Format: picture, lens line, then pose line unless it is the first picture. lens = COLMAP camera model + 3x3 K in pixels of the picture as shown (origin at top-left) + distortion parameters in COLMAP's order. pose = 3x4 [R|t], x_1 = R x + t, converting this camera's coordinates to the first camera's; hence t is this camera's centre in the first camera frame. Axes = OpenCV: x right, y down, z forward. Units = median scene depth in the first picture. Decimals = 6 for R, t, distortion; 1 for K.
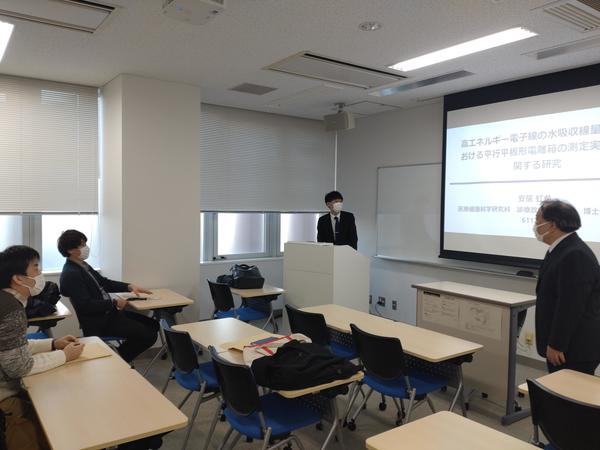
lens RADIAL K [[488.6, 0, 298.6], [0, 488.6, 226.0], [0, 0, 1]] dist [0.040843, -0.004360]
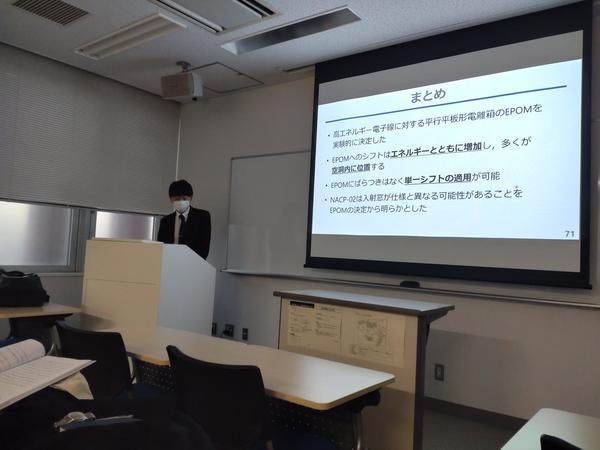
lens RADIAL K [[488.6, 0, 299.6], [0, 488.6, 222.8], [0, 0, 1]] dist [0.040843, -0.004360]
pose [[0.954305, 0.051392, 0.294383, 0.051160], [-0.024304, 0.995186, -0.094948, 0.073952], [-0.297845, 0.083455, 0.950959, 0.283197]]
